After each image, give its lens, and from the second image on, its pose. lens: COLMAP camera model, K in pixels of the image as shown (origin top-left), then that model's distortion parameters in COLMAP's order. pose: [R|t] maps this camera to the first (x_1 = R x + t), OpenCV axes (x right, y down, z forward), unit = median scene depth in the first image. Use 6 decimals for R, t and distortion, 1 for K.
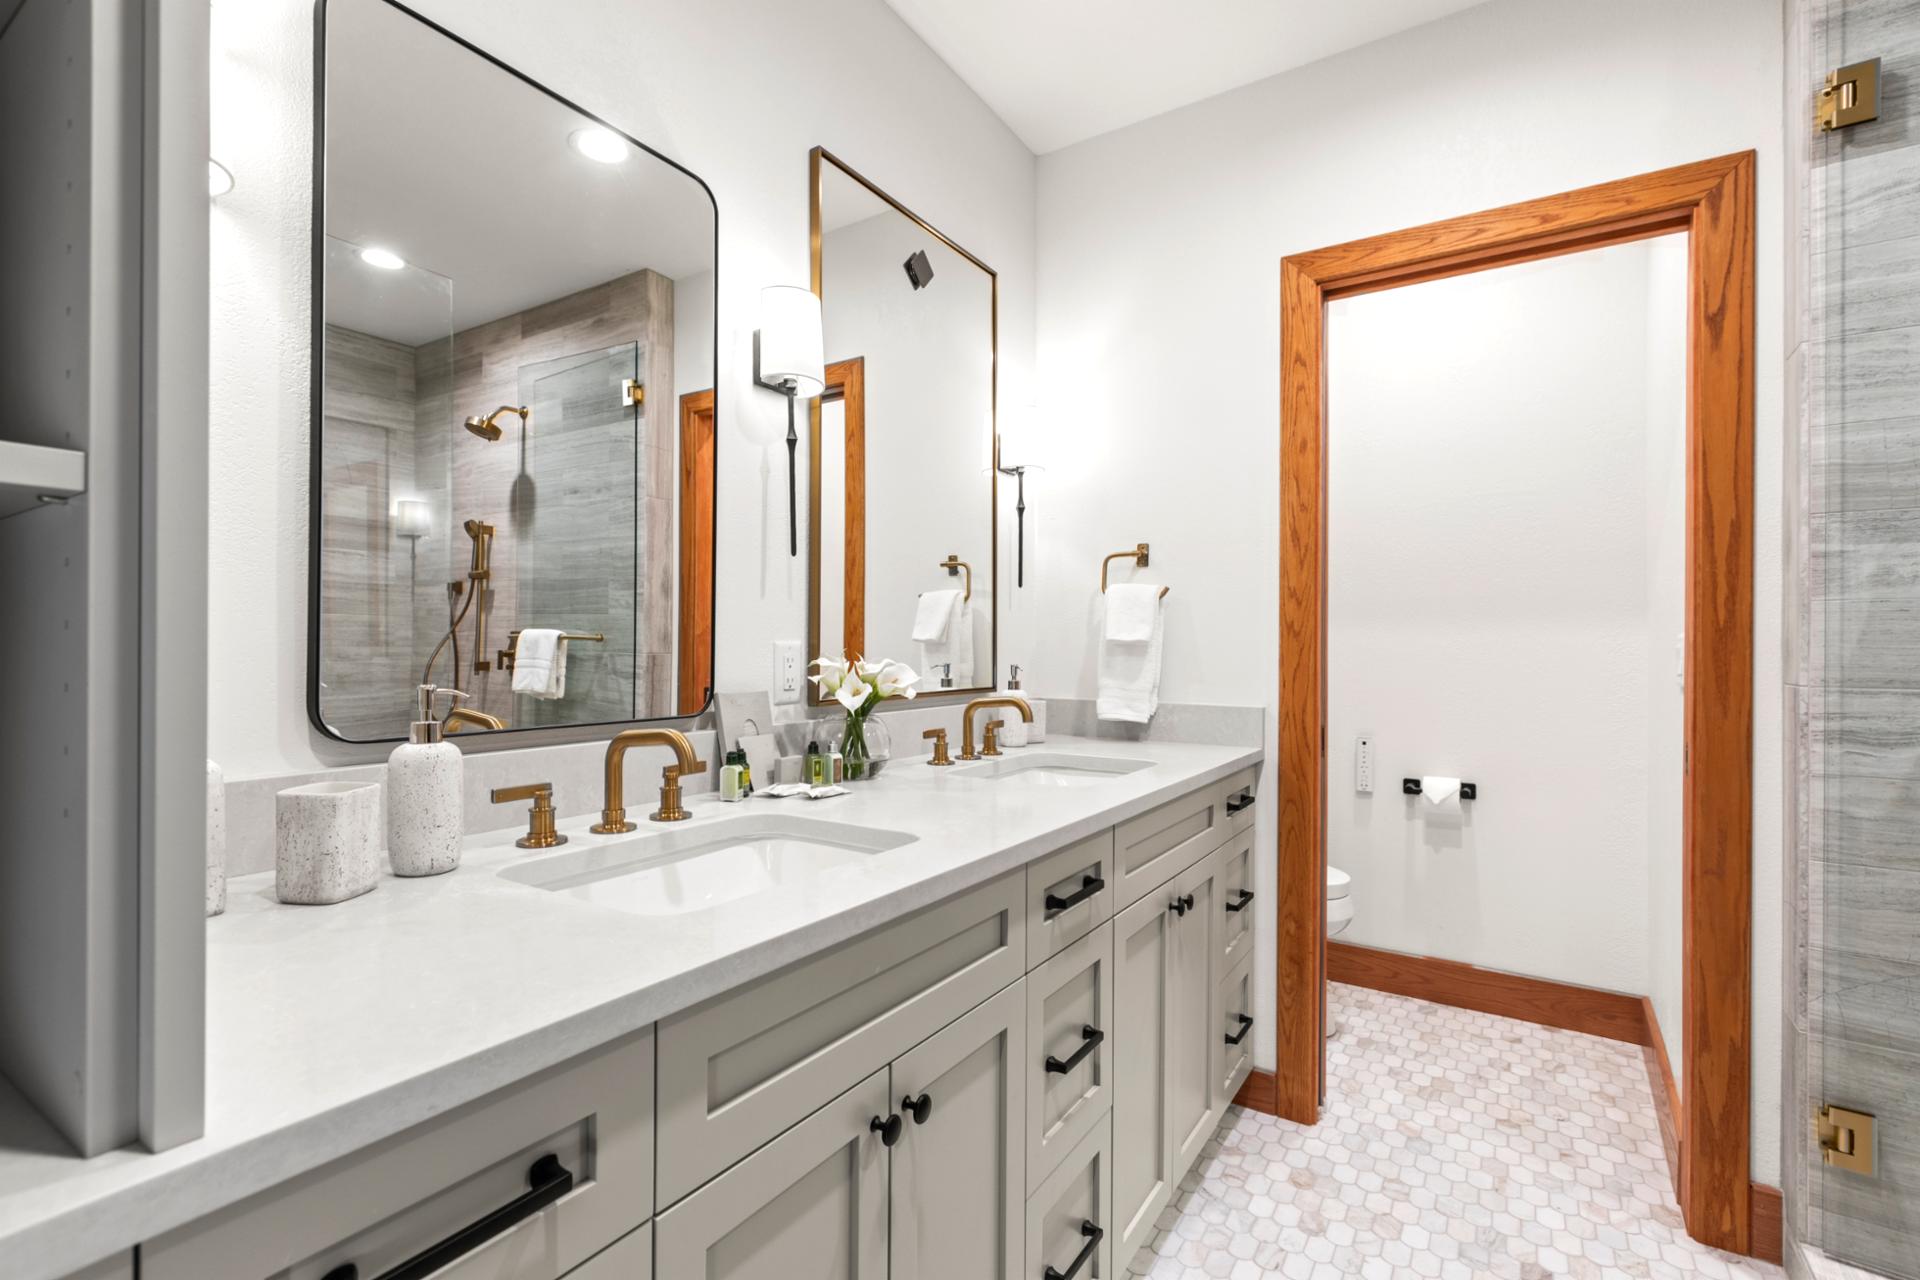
lens RADIAL K [[857.6, 0, 955.8], [0, 857.6, 643.0], [0, 0, 1]] dist [-0.002425, -0.000543]
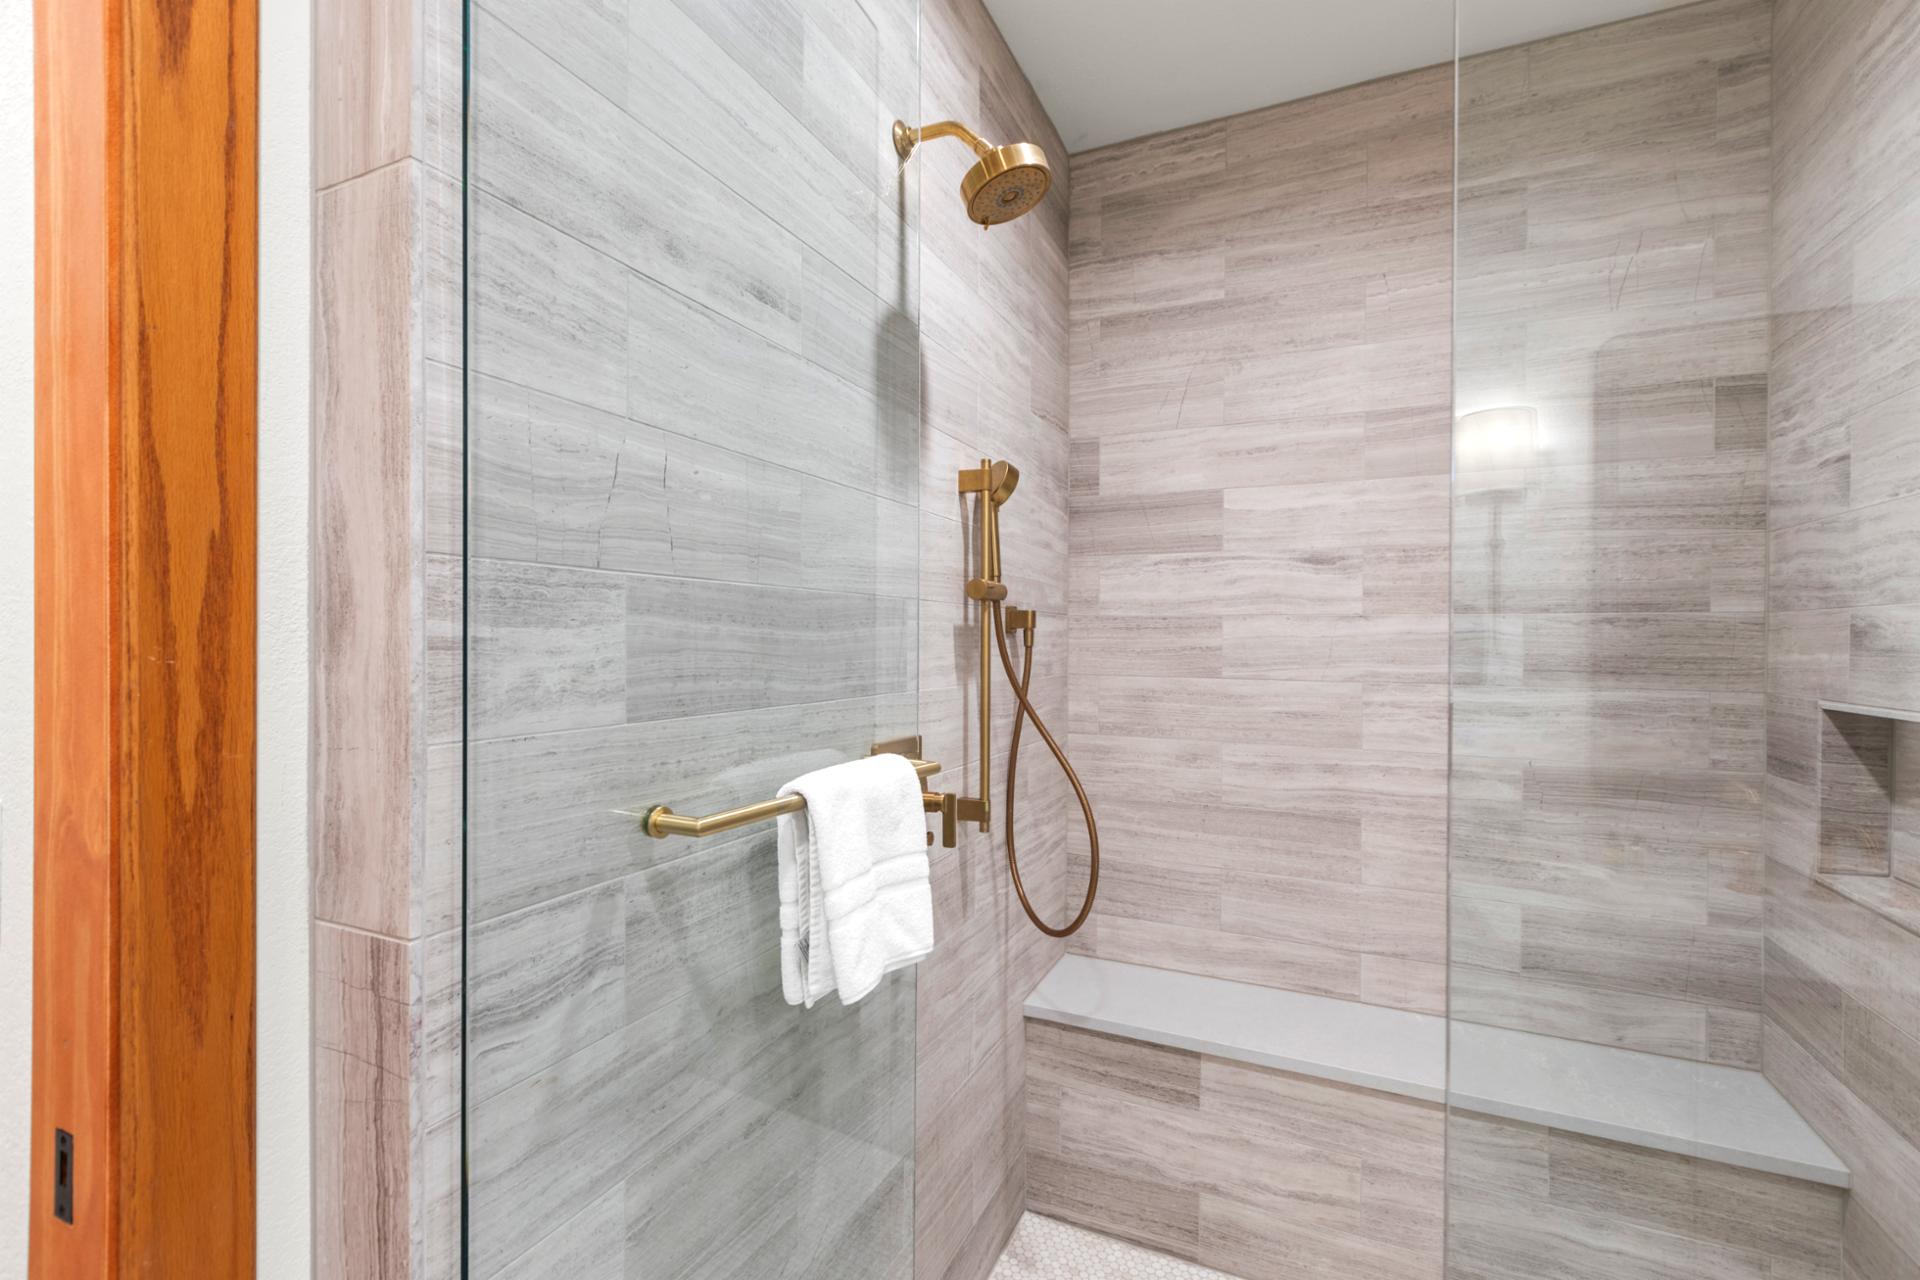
lens RADIAL K [[857.6, 0, 955.8], [0, 857.6, 643.0], [0, 0, 1]] dist [-0.002425, -0.000543]
pose [[-0.153030, -0.010774, 0.988163, 0.468503], [-0.007244, 0.999926, 0.009781, -0.100154], [-0.988195, -0.005661, -0.153097, 0.724056]]
